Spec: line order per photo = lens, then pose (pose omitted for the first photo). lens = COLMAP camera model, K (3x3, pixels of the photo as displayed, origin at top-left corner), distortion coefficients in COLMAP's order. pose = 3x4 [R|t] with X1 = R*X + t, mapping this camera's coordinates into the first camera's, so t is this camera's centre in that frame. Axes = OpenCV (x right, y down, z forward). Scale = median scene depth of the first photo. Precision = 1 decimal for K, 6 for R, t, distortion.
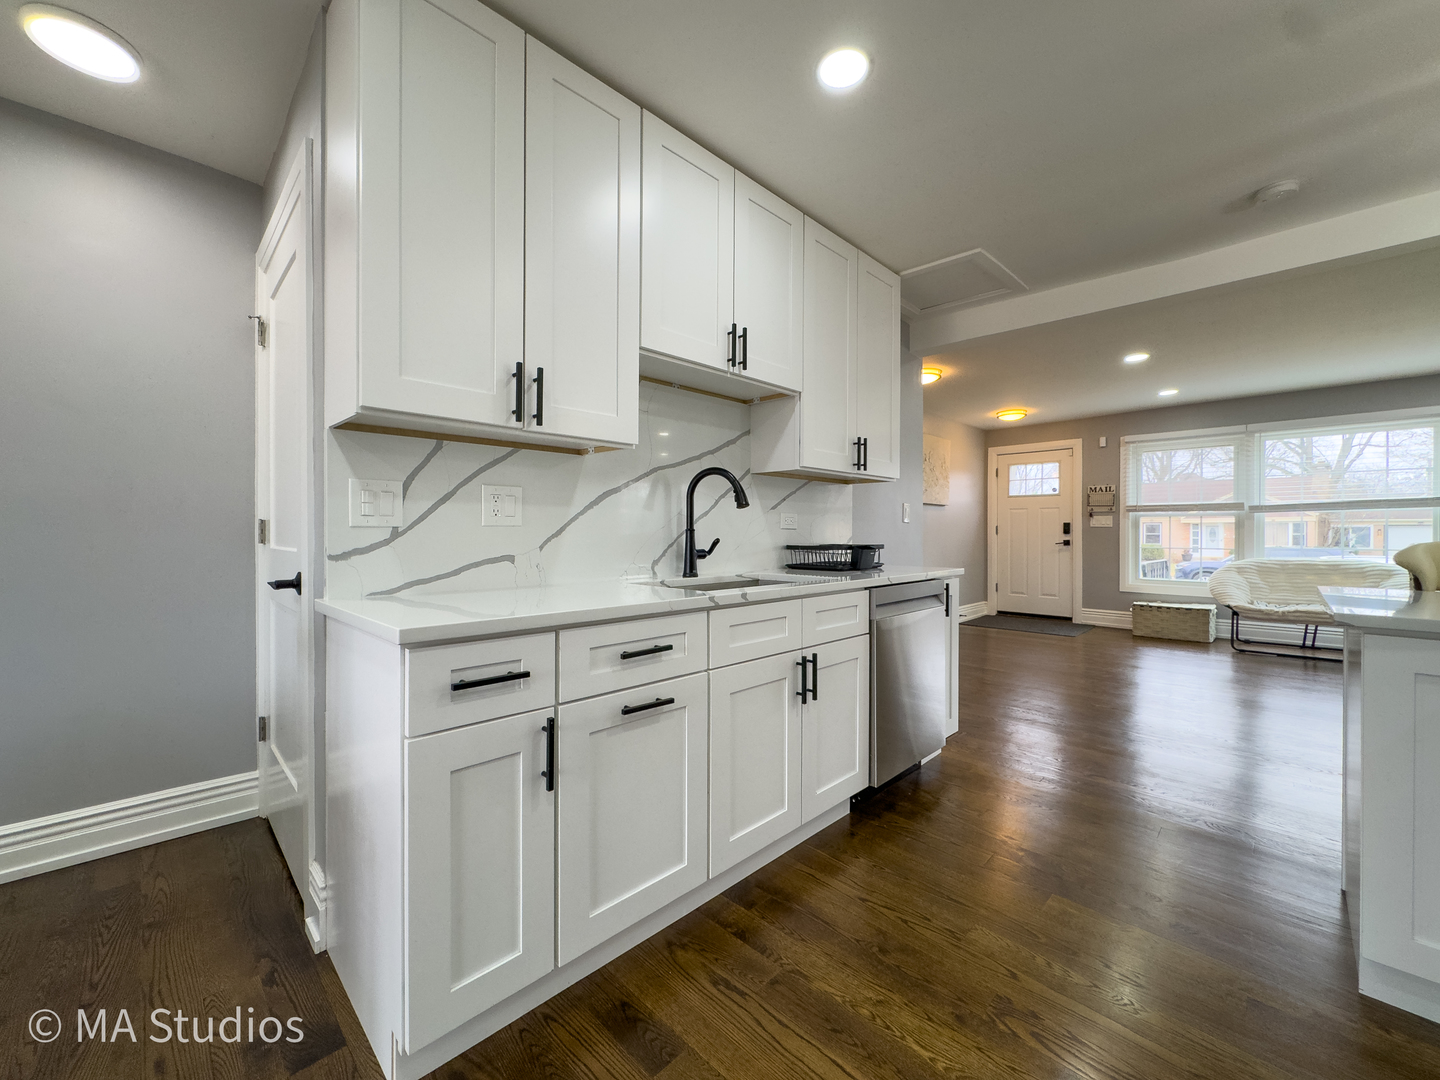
lens RADIAL K [[582.5, 0, 716.7], [0, 582.5, 521.0], [0, 0, 1]] dist [-0.004035, 0.000497]
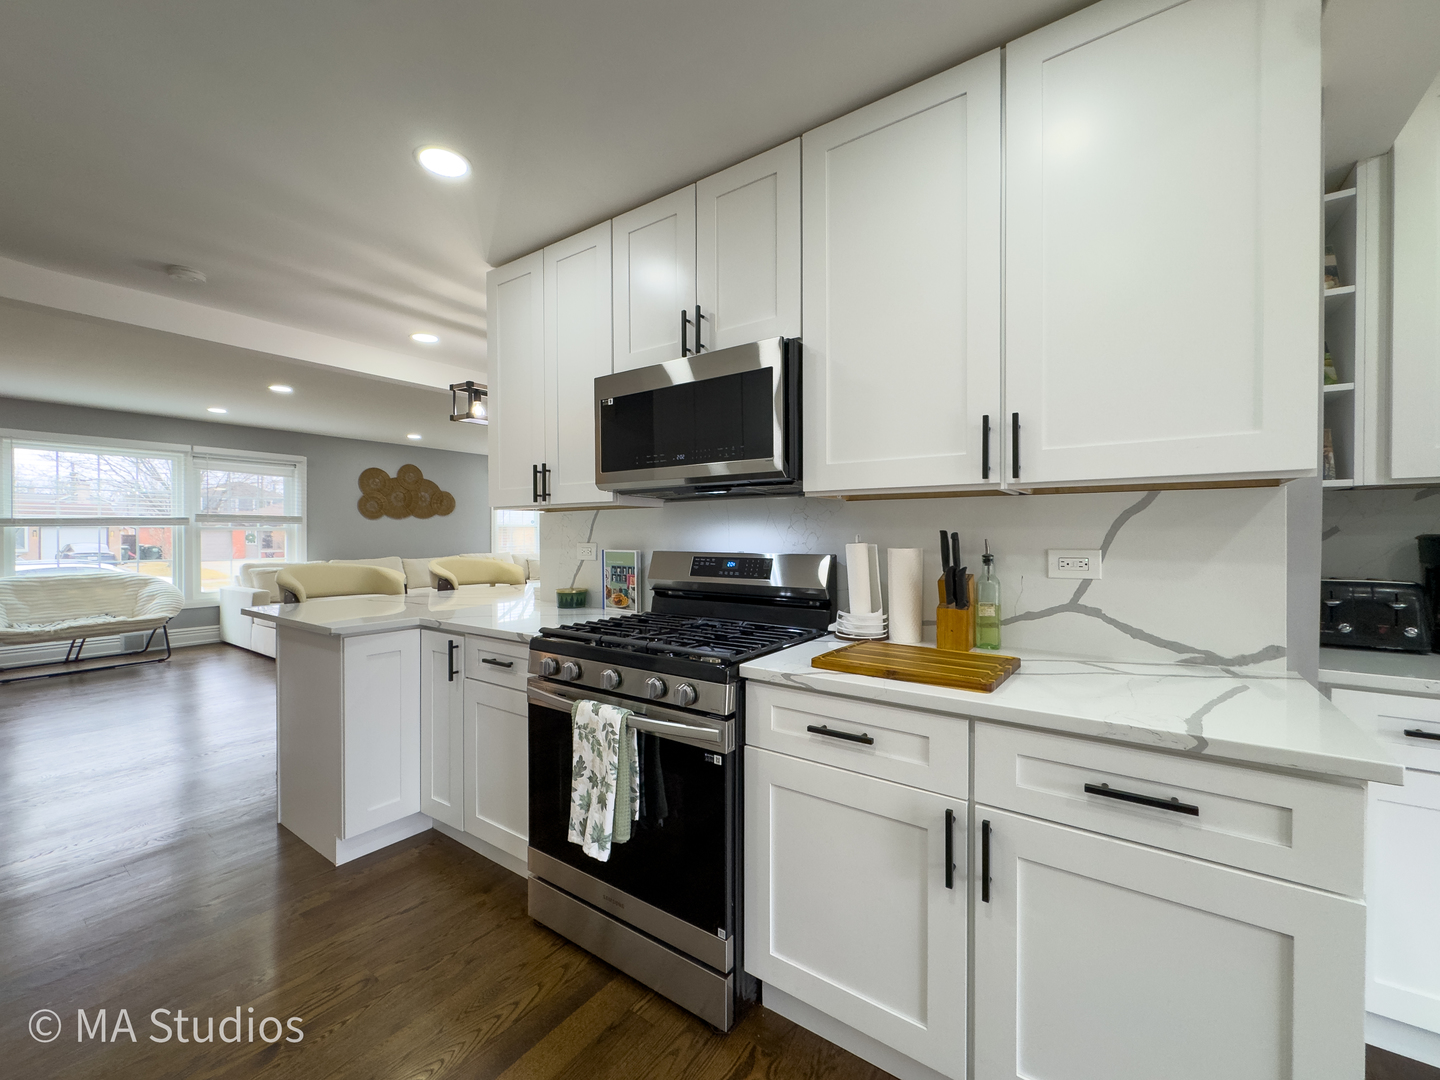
lens RADIAL K [[582.5, 0, 711.6], [0, 582.5, 546.3], [0, 0, 1]] dist [-0.004035, 0.000497]
pose [[-0.158070, -0.025733, 0.987093, -0.147342], [-0.019429, 0.999548, 0.022946, -0.027364], [-0.987237, -0.015551, -0.158498, 0.065126]]
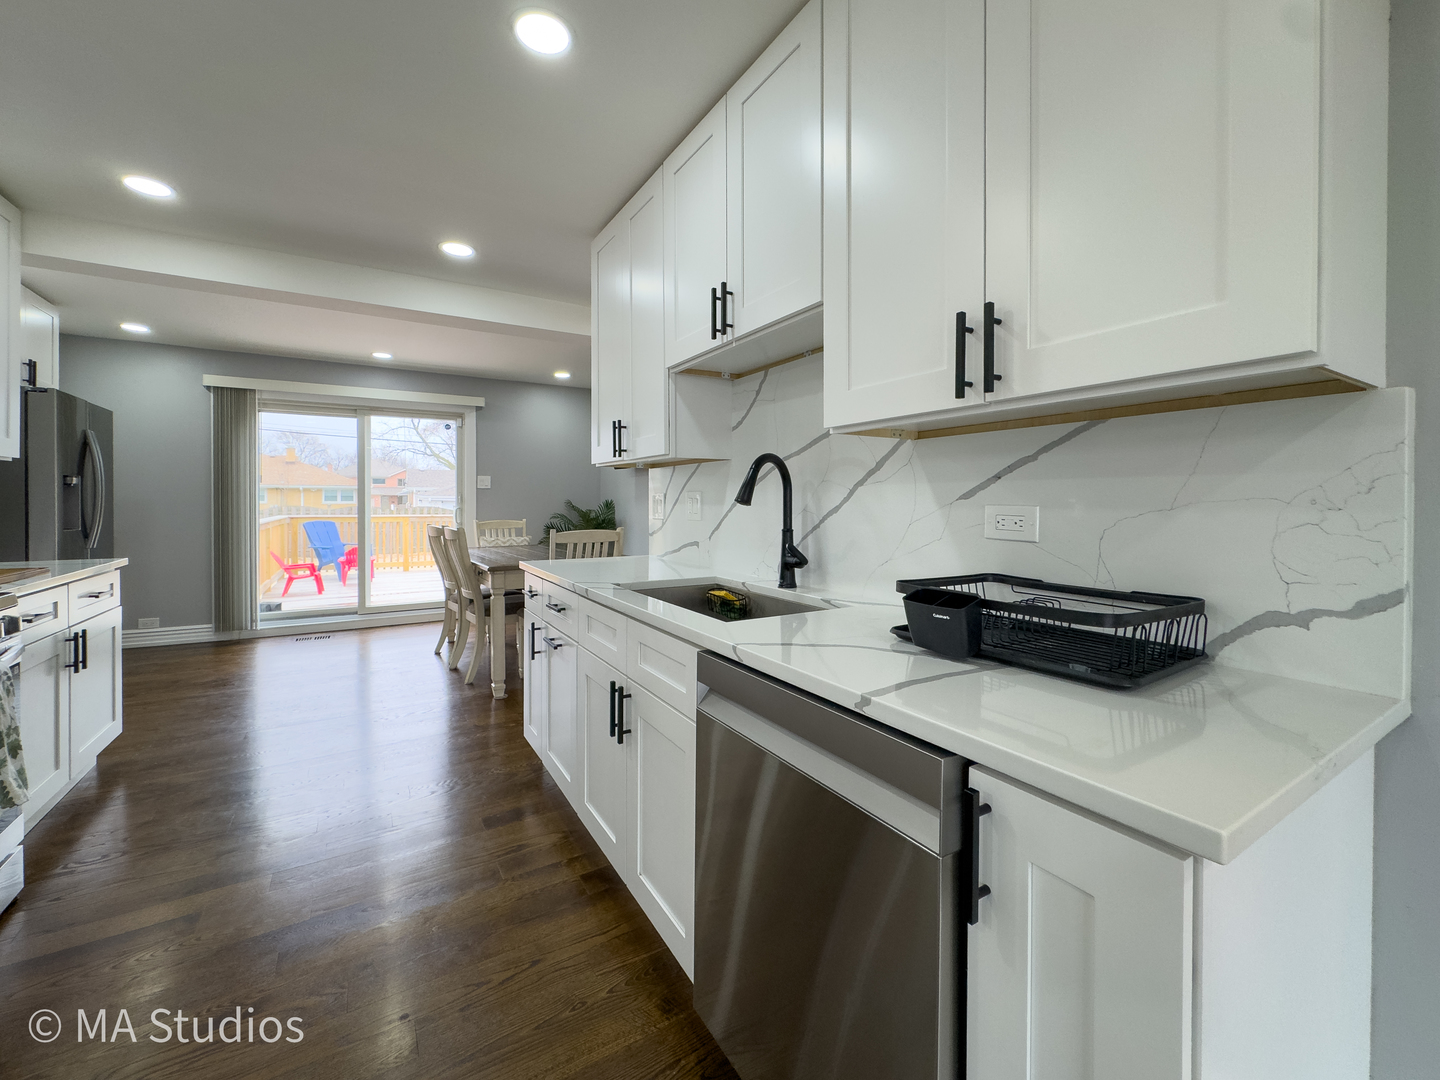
lens RADIAL K [[582.5, 0, 733.7], [0, 582.5, 496.9], [0, 0, 1]] dist [-0.004035, 0.000497]
pose [[-0.227033, -0.009041, -0.973845, 0.318408], [0.016776, 0.999772, -0.013192, -0.009223], [0.973743, -0.019332, -0.226830, 0.459595]]
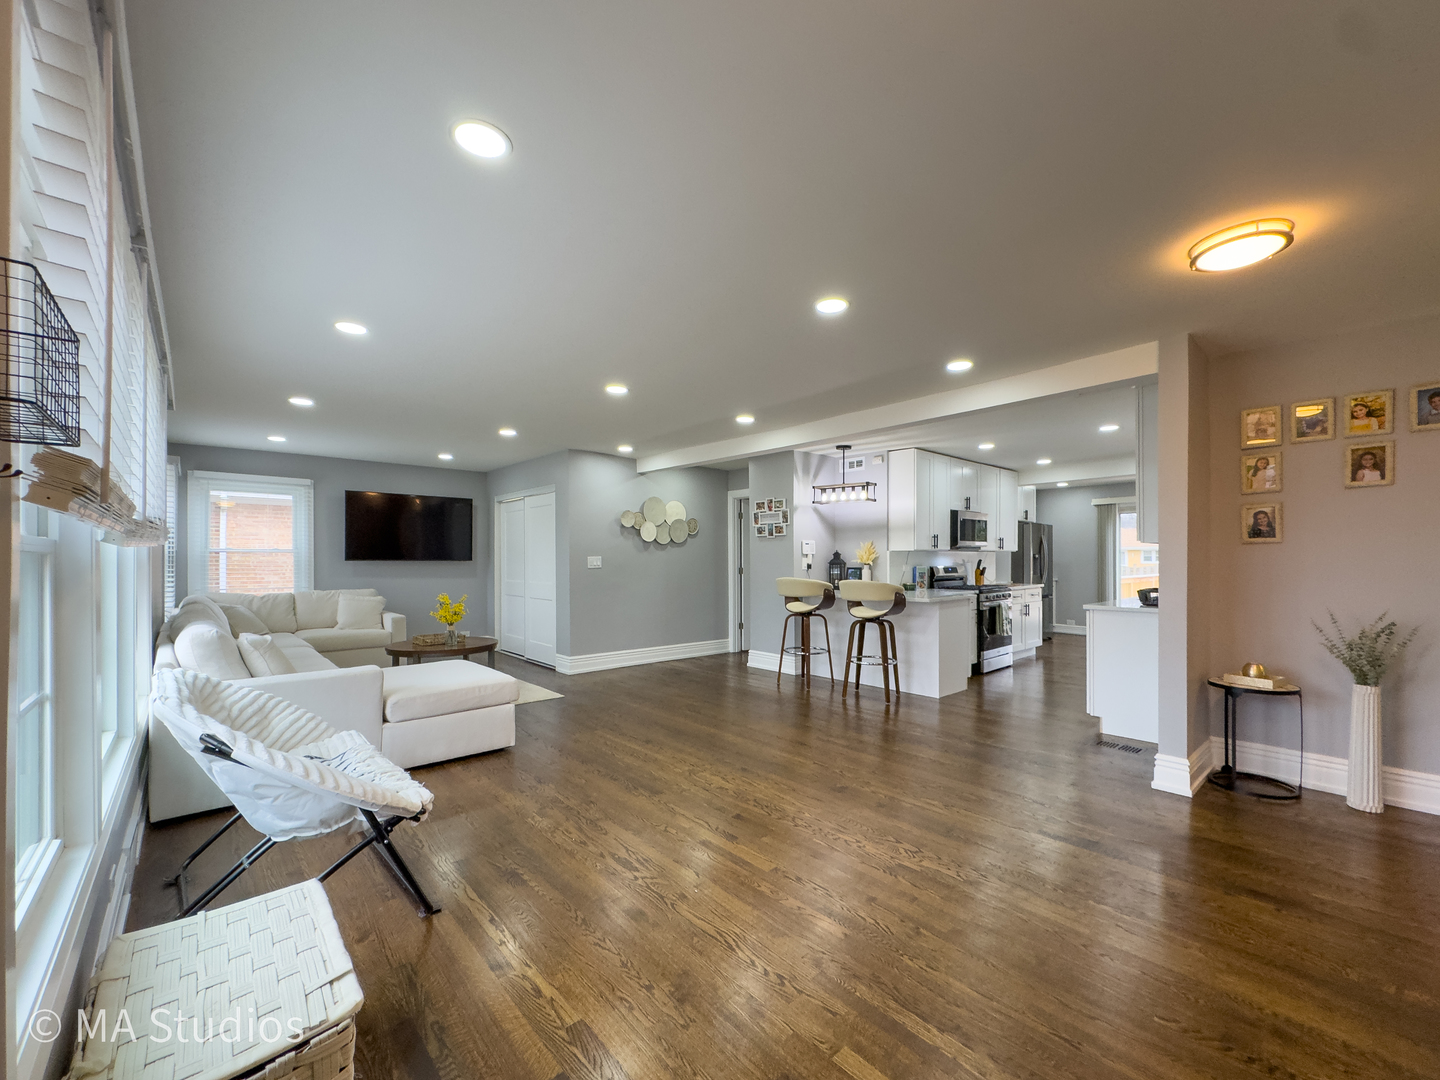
lens RADIAL K [[582.5, 0, 765.0], [0, 582.5, 562.9], [0, 0, 1]] dist [-0.004035, 0.000497]
pose [[-0.999876, 0.000713, 0.015727, 0.631732], [0.000493, 0.999902, -0.014004, -0.003517], [-0.015735, -0.013995, -0.999778, 1.334379]]
